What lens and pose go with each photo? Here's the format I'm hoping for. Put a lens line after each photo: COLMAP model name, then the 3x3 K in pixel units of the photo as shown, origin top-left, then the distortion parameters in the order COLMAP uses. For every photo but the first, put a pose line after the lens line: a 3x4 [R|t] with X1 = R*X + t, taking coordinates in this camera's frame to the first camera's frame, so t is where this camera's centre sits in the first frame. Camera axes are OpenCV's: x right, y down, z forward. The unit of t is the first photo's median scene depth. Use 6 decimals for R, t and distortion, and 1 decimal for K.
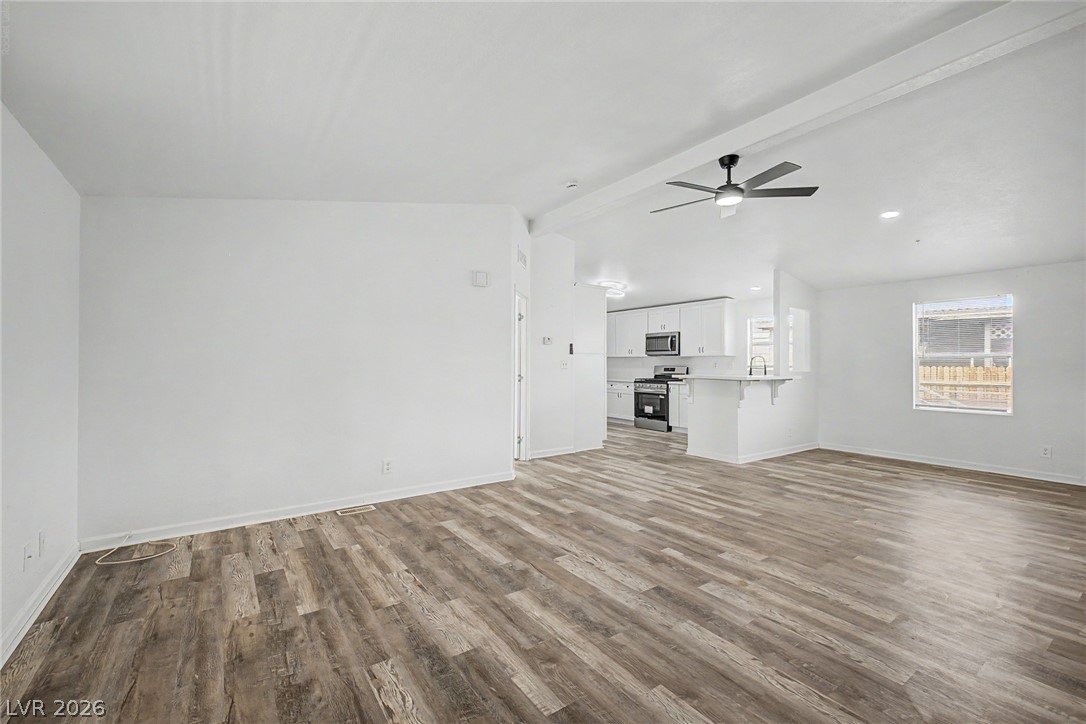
lens RADIAL K [[465.8, 0, 545.3], [0, 465.8, 361.7], [0, 0, 1]] dist [0.003220, 0.000224]
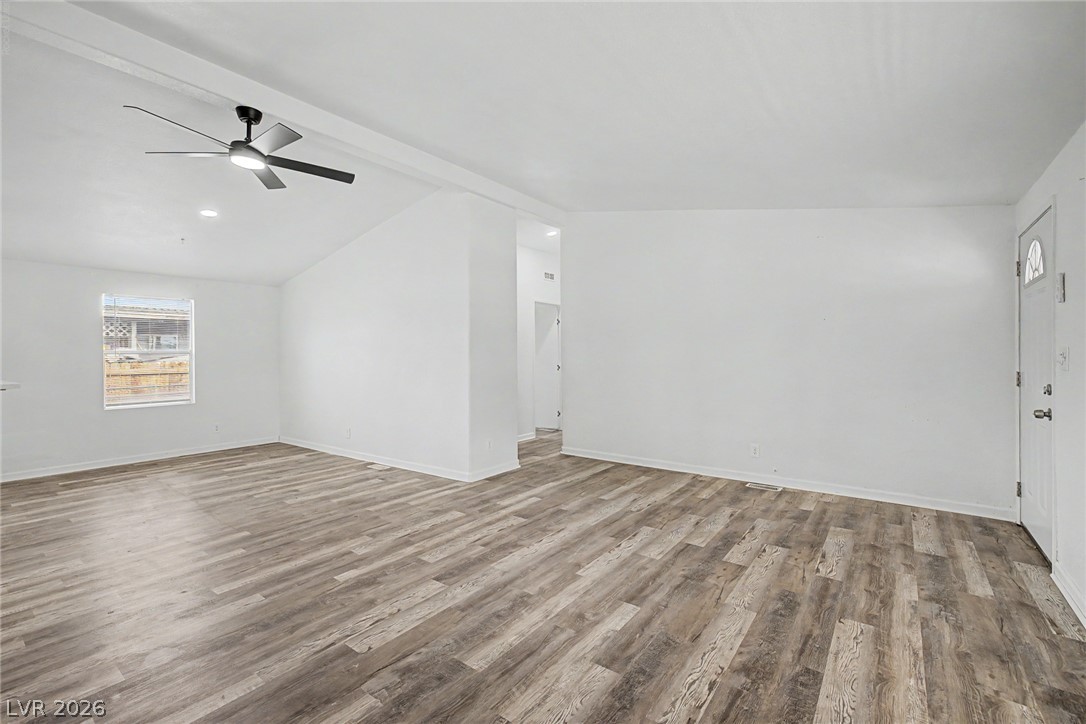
lens RADIAL K [[465.8, 0, 533.5], [0, 465.8, 364.5], [0, 0, 1]] dist [0.003220, 0.000224]
pose [[-0.286913, -0.020022, 0.957747, -0.705442], [0.008932, 0.999682, 0.023575, -0.004607], [-0.957915, 0.015319, -0.286643, 0.973006]]
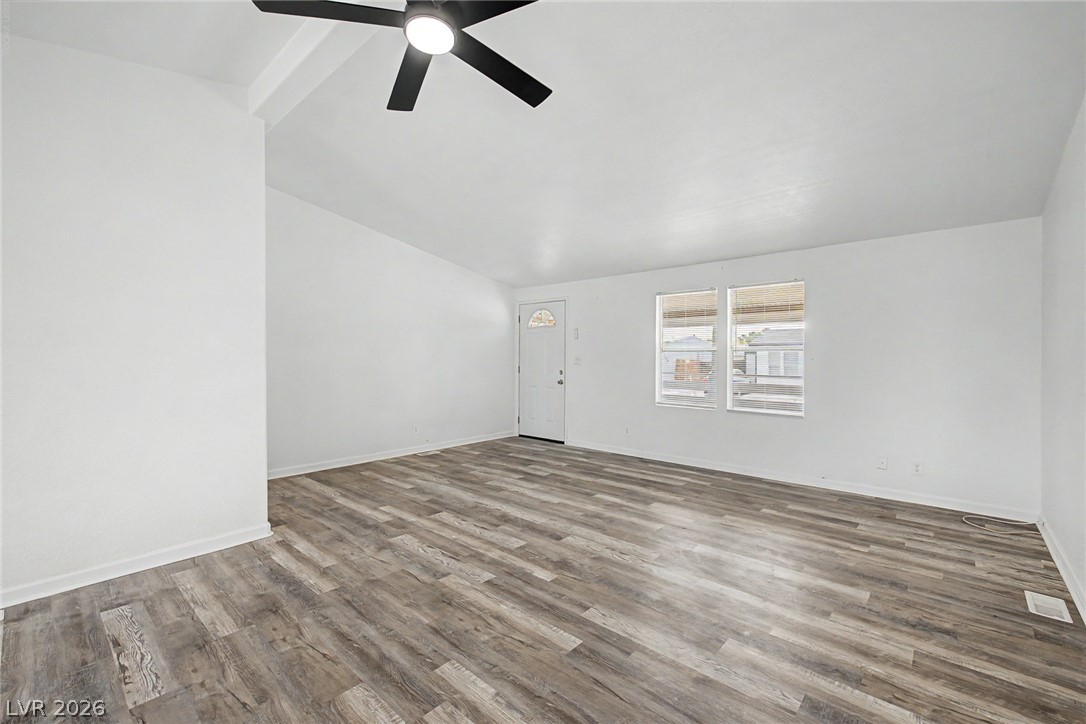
lens RADIAL K [[465.8, 0, 536.3], [0, 465.8, 353.9], [0, 0, 1]] dist [0.003220, 0.000224]
pose [[-0.978321, -0.007470, -0.206960, 0.504598], [-0.006575, 0.999966, -0.005010, -0.001642], [0.206990, -0.003541, -0.978337, 1.981202]]
